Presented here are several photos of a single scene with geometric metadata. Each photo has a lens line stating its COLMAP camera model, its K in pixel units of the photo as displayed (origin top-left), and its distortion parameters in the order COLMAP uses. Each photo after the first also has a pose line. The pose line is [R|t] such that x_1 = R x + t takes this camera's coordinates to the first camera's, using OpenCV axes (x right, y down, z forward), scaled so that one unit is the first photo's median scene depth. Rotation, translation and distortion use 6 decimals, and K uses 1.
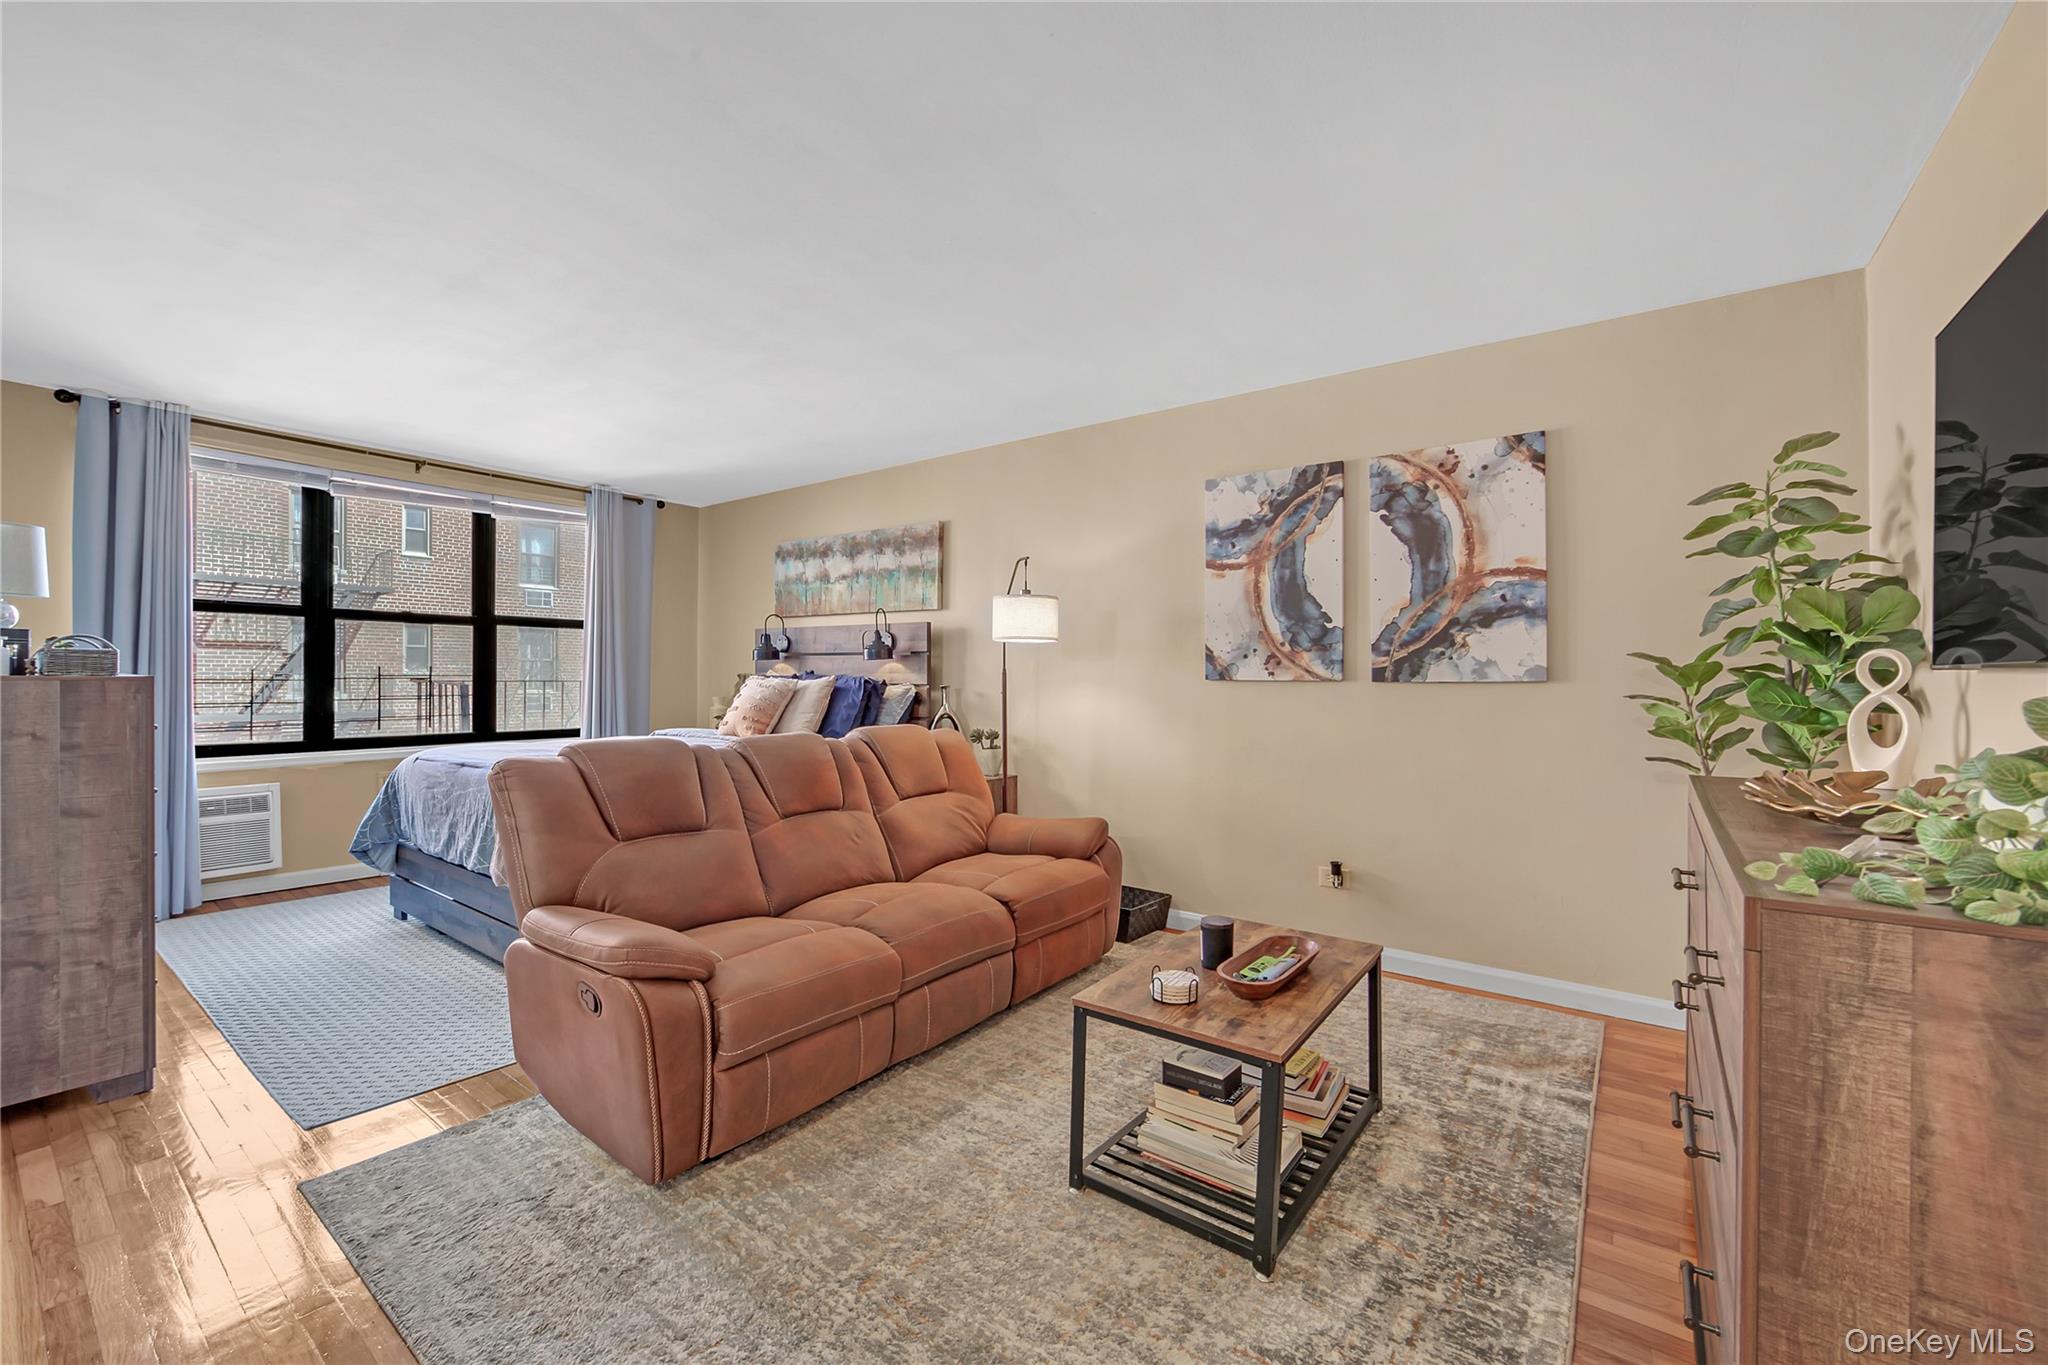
lens RADIAL K [[825.5, 0, 1033.2], [0, 825.5, 681.7], [0, 0, 1]] dist [-0.010071, 0.001518]
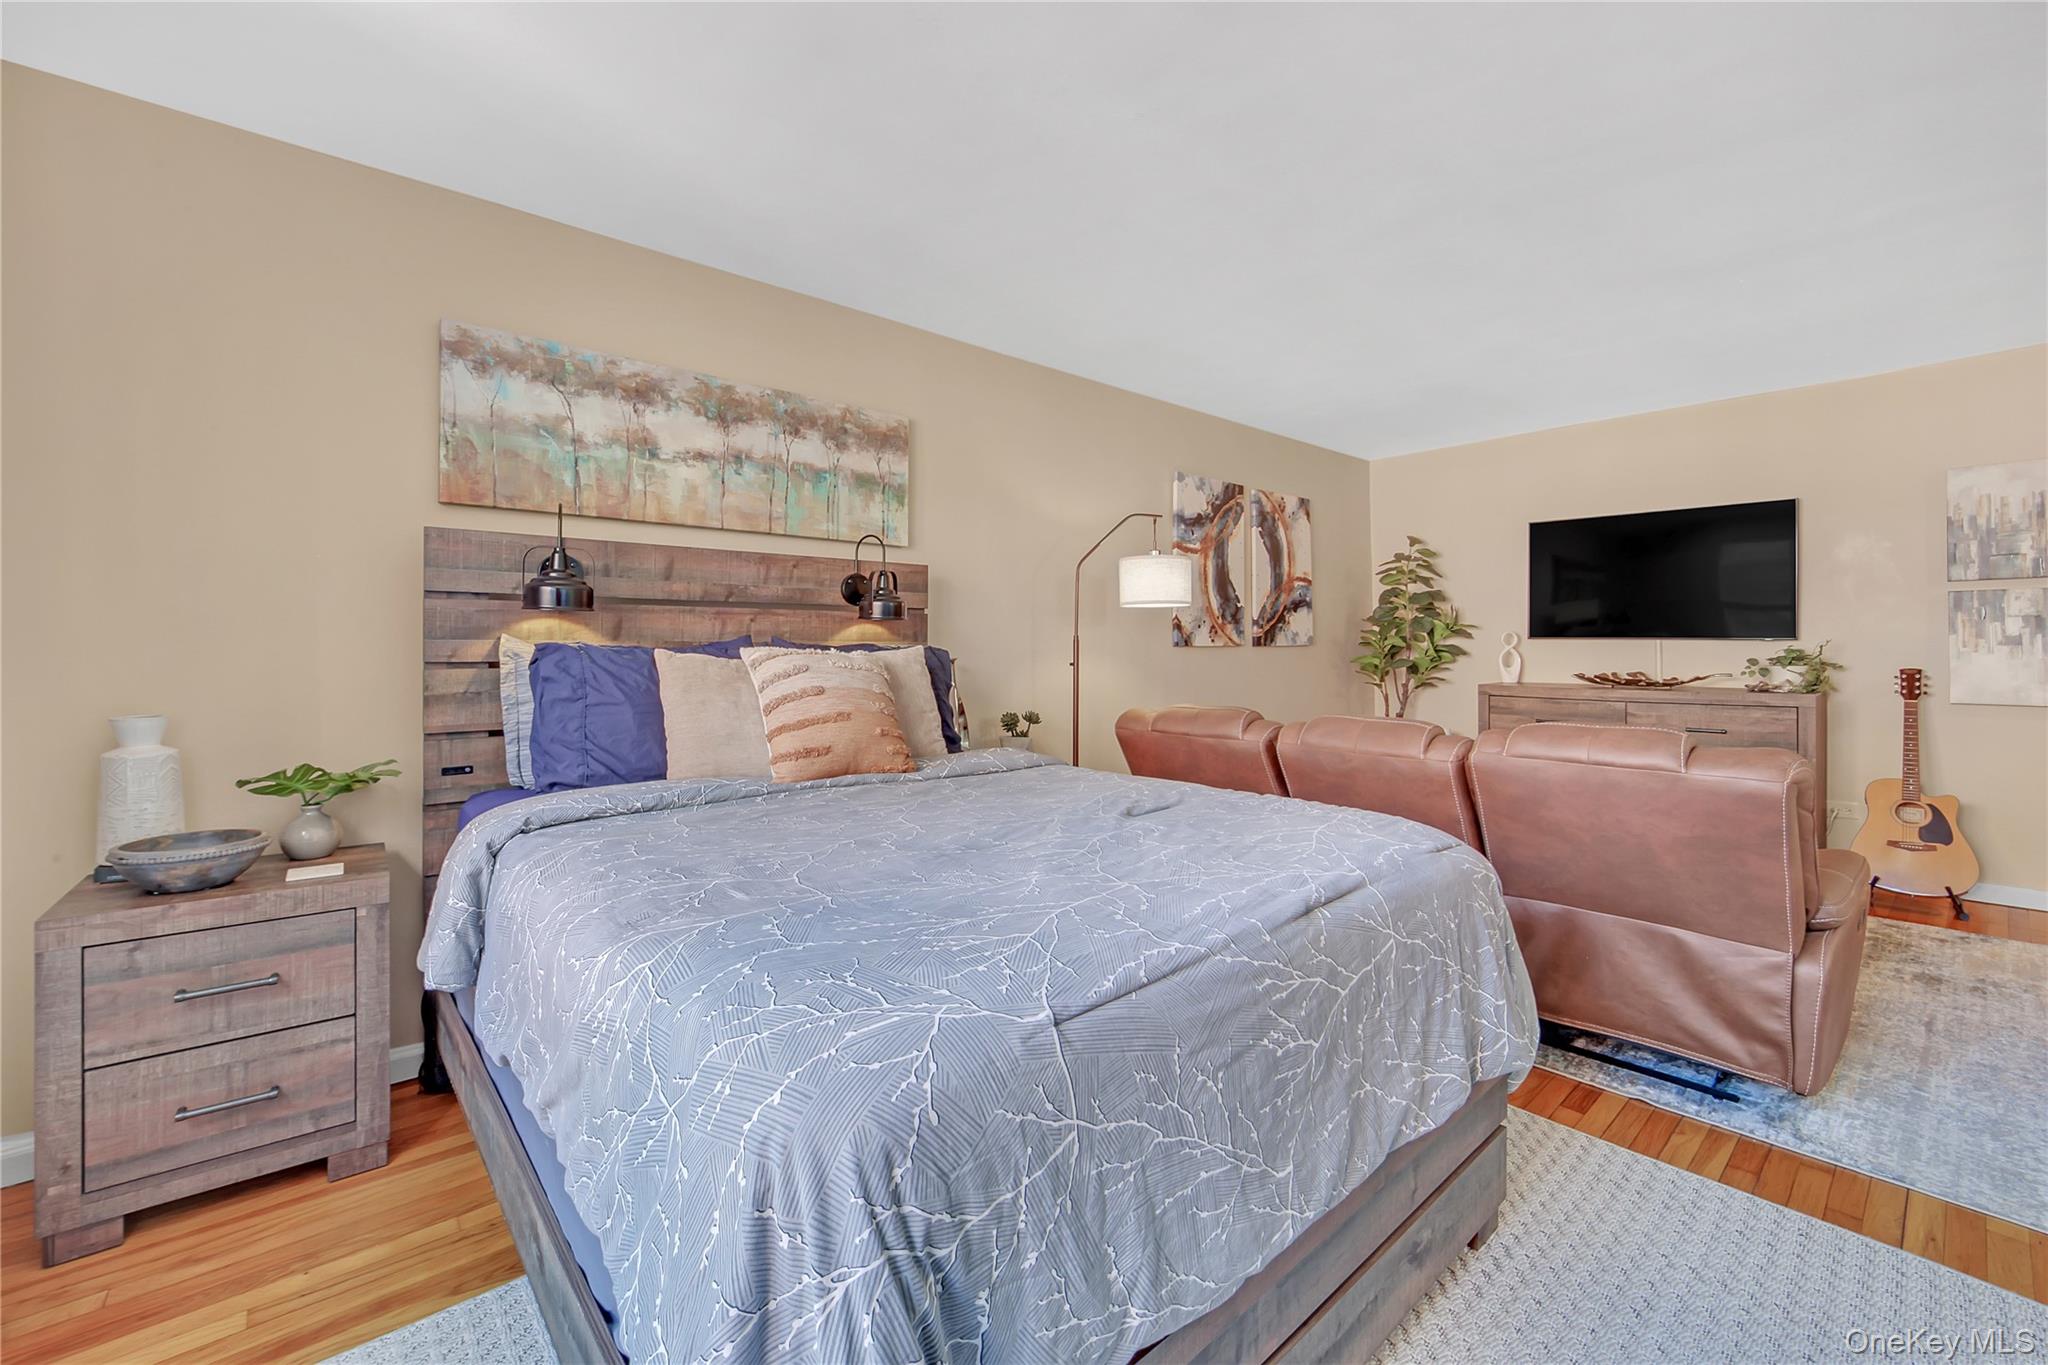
lens RADIAL K [[833.5, 0, 1044.1], [0, 833.5, 647.3], [0, 0, 1]] dist [-0.011387, 0.000588]
pose [[0.211371, -0.009288, 0.977362, -1.034605], [0.011137, 0.999913, 0.007094, -0.011990], [-0.977342, 0.009386, 0.211456, 1.012452]]
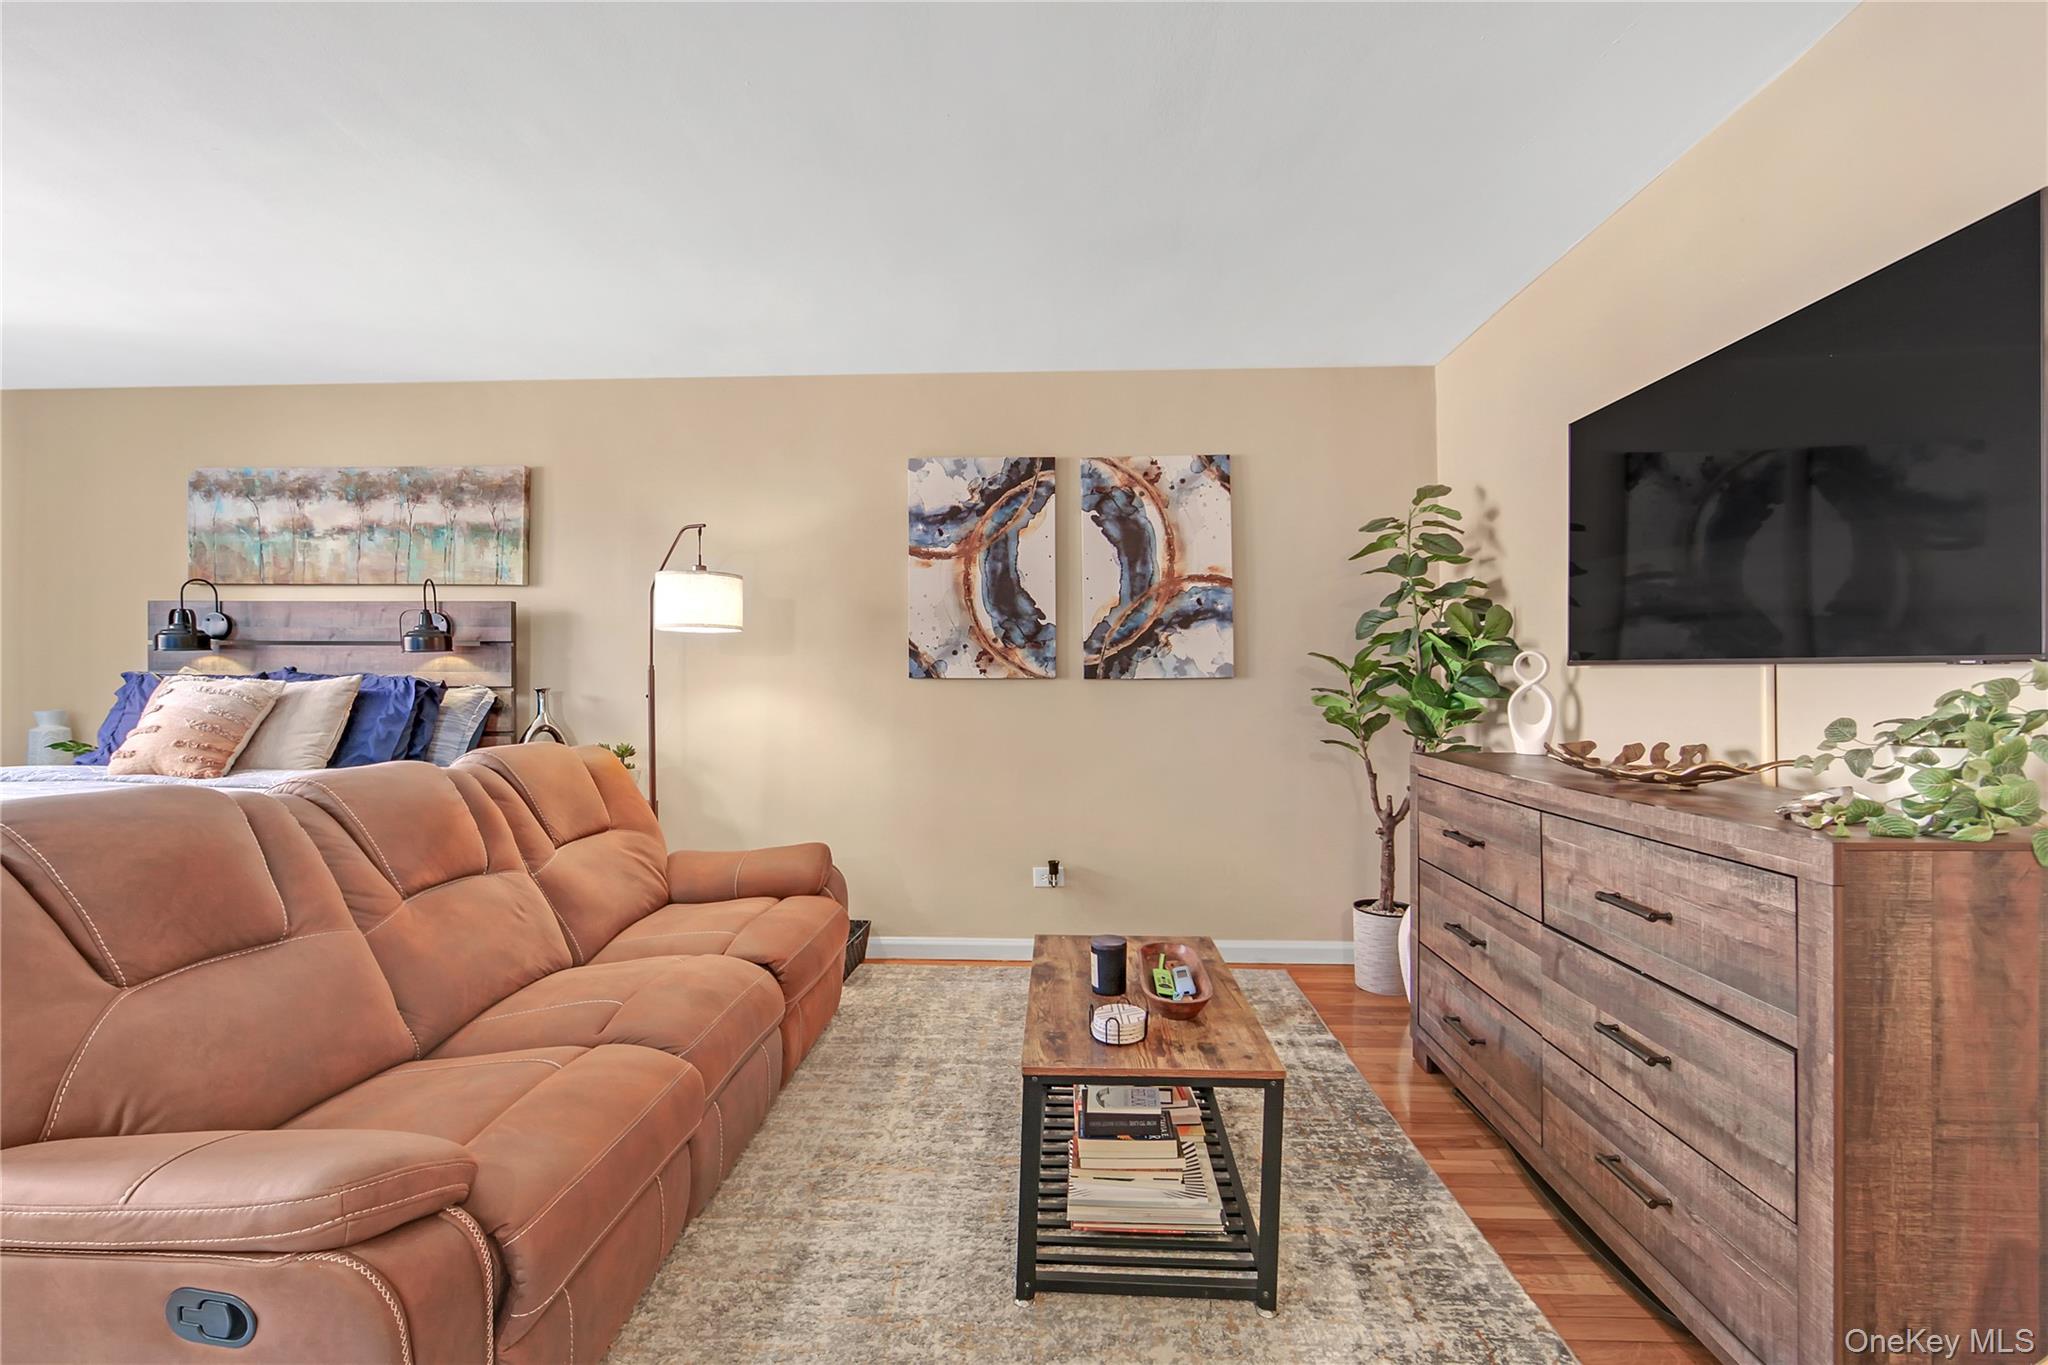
lens RADIAL K [[853.0, 0, 1029.9], [0, 853.0, 677.6], [0, 0, 1]] dist [-0.015956, 0.004936]
pose [[0.830467, -0.003750, 0.557054, -0.220059], [0.007328, 0.999964, -0.004192, 0.002301], [-0.557019, 0.007564, 0.830465, 0.159645]]
